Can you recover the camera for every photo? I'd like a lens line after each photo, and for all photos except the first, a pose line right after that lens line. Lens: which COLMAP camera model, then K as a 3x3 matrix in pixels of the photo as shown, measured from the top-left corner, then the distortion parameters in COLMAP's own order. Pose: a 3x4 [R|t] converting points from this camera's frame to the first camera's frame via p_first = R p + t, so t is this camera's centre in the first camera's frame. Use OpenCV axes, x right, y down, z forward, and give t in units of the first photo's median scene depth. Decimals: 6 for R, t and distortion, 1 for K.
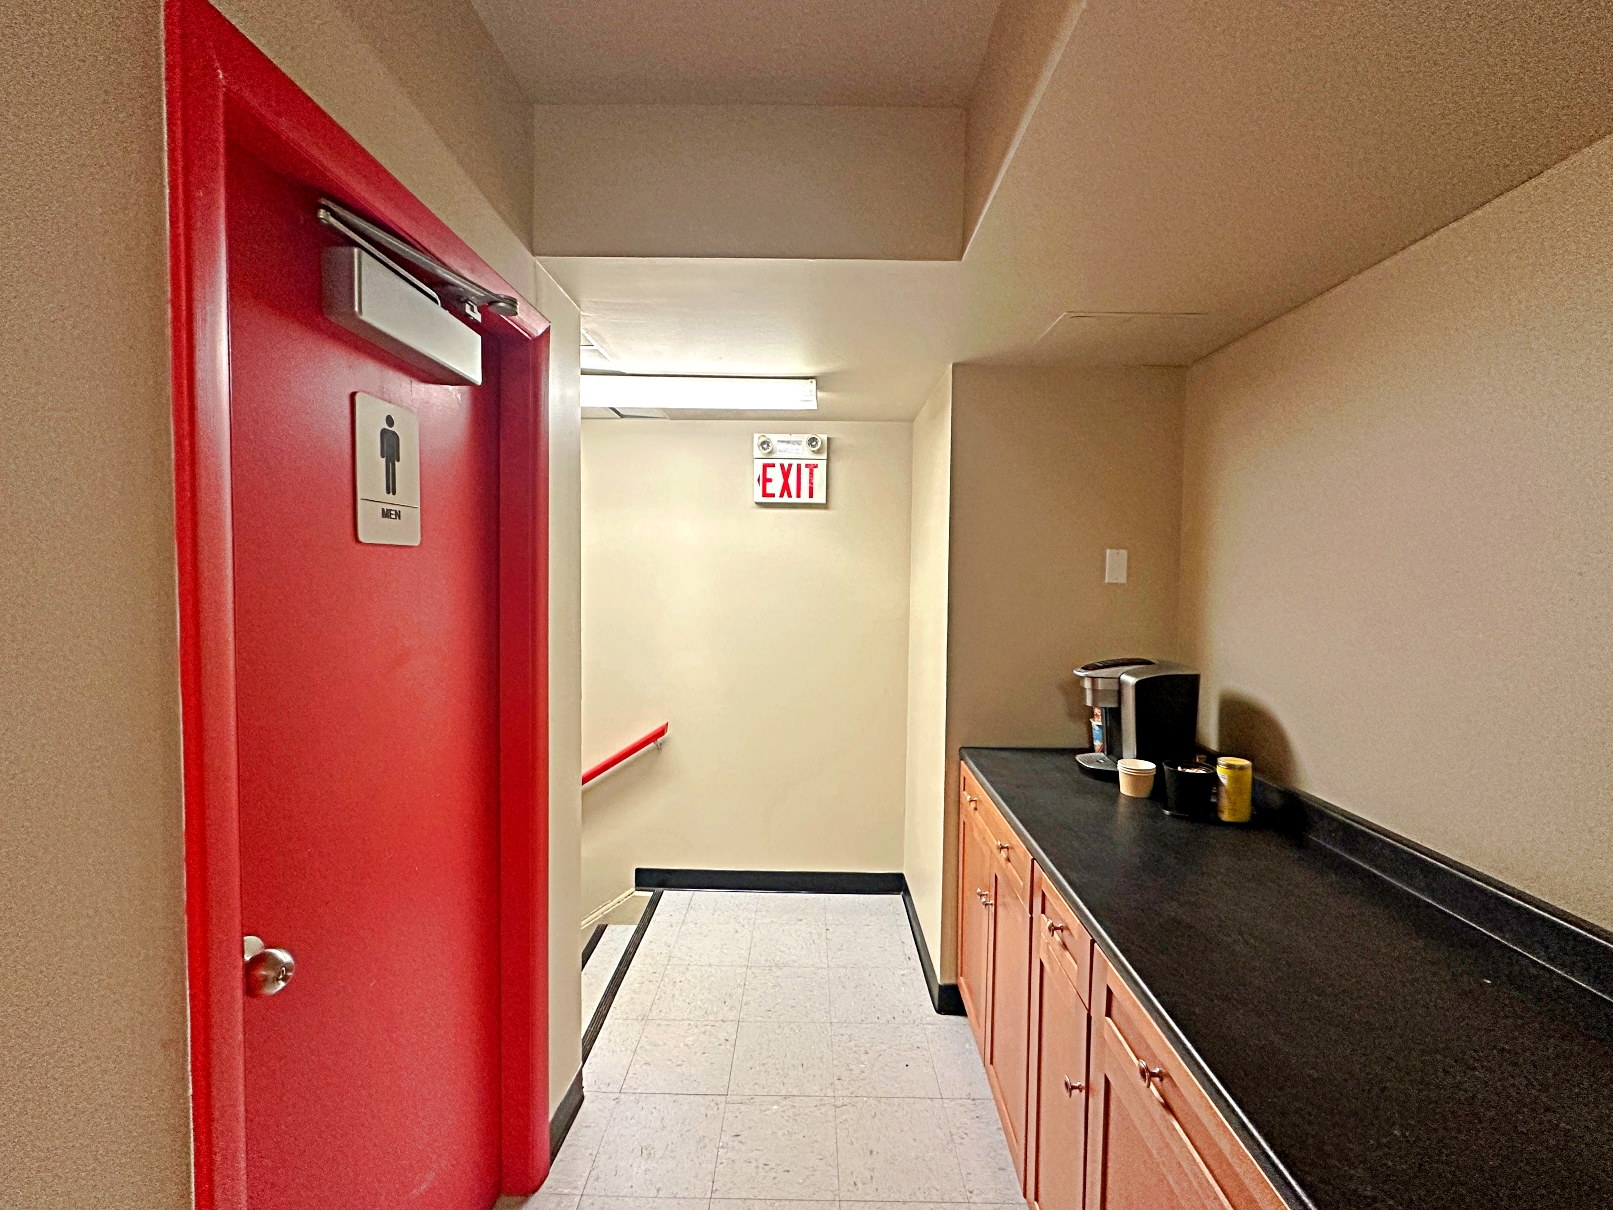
lens RADIAL K [[643.3, 0, 805.8], [0, 643.3, 602.4], [0, 0, 1]] dist [-0.003478, 0.001001]
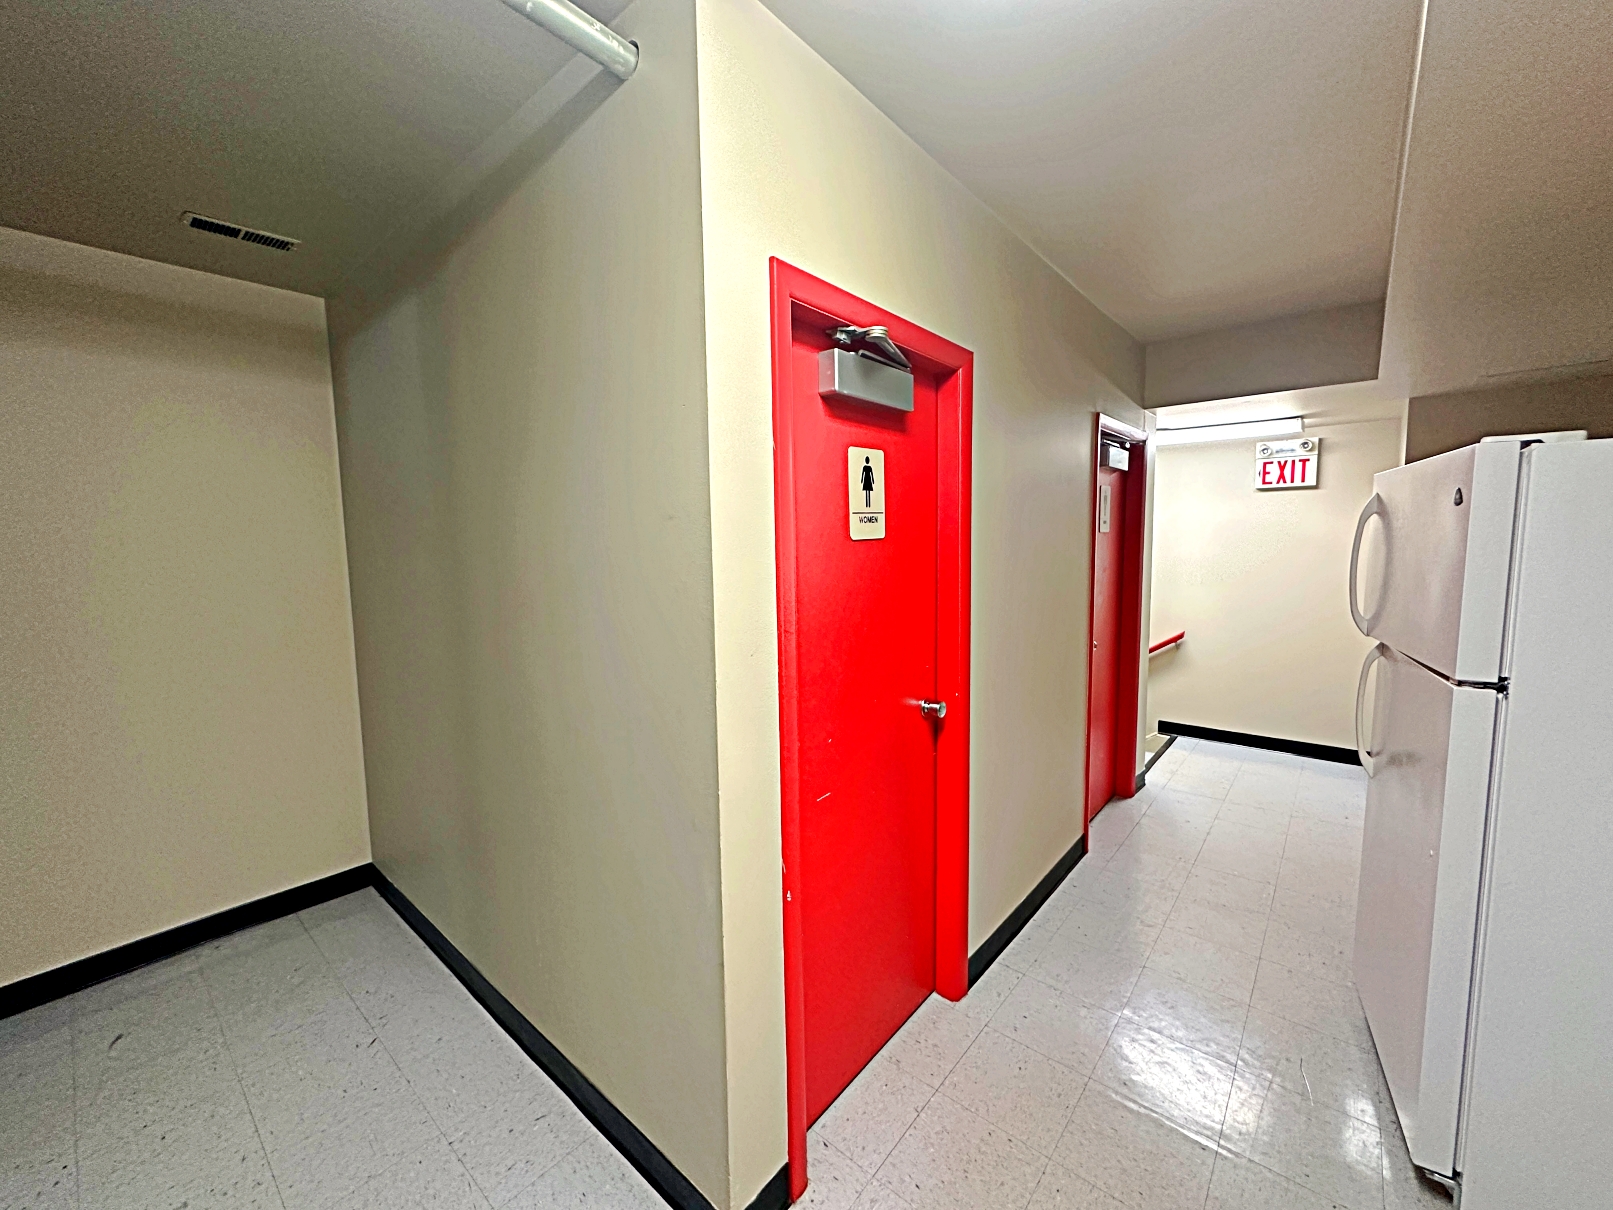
lens RADIAL K [[643.3, 0, 805.8], [0, 643.3, 602.4], [0, 0, 1]] dist [-0.003478, 0.001001]
pose [[0.764968, 0.035046, -0.643114, 0.091186], [0.001371, 0.998428, 0.056039, 0.024843], [0.644066, -0.043749, 0.763717, -0.839544]]
